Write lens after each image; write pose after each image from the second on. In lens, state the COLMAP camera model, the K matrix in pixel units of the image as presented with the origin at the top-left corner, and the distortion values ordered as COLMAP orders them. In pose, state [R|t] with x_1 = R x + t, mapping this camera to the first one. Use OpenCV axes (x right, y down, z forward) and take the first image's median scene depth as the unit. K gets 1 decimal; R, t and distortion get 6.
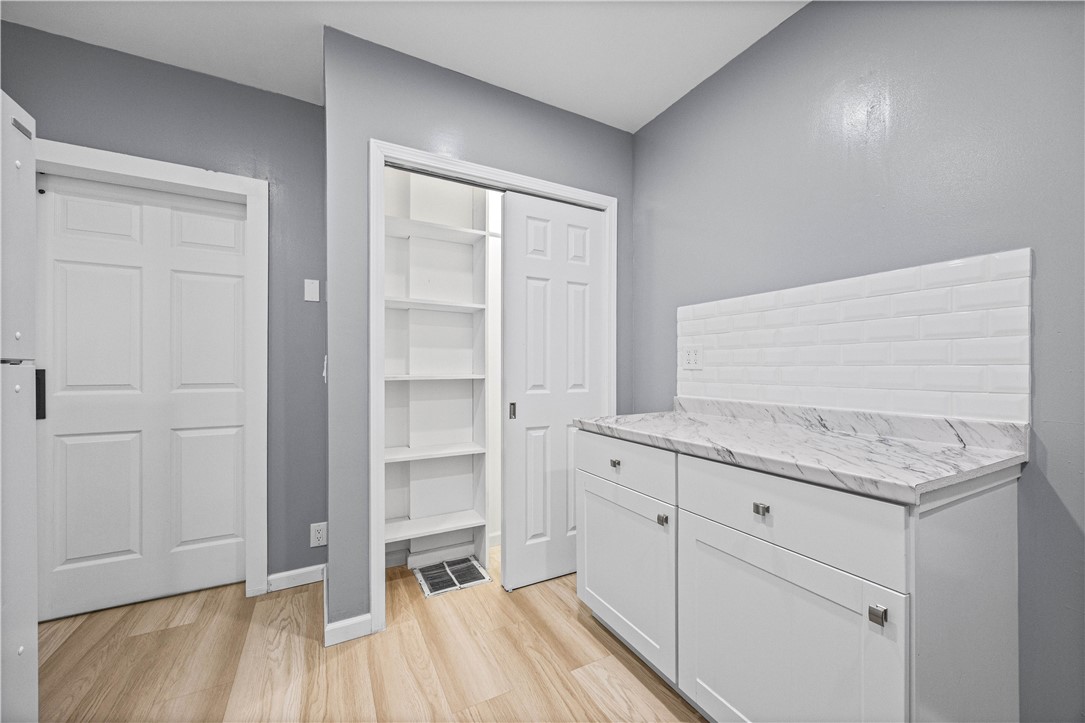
lens RADIAL K [[430.9, 0, 548.2], [0, 430.9, 365.9], [0, 0, 1]] dist [0.001839, 0.000186]
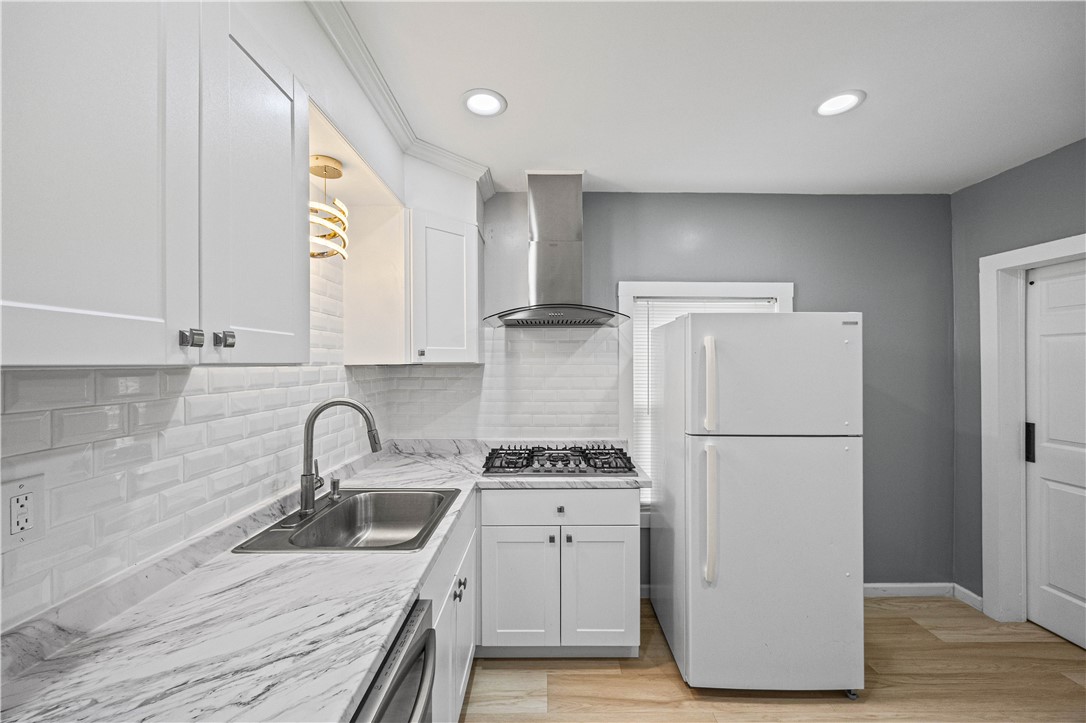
lens RADIAL K [[427.3, 0, 542.8], [0, 427.3, 358.9], [0, 0, 1]] dist [0.000360, 0.000269]
pose [[-0.482871, -0.008191, -0.875653, 0.670367], [0.002886, 0.999936, -0.010945, -0.183611], [0.875687, -0.007812, -0.482816, 0.374638]]
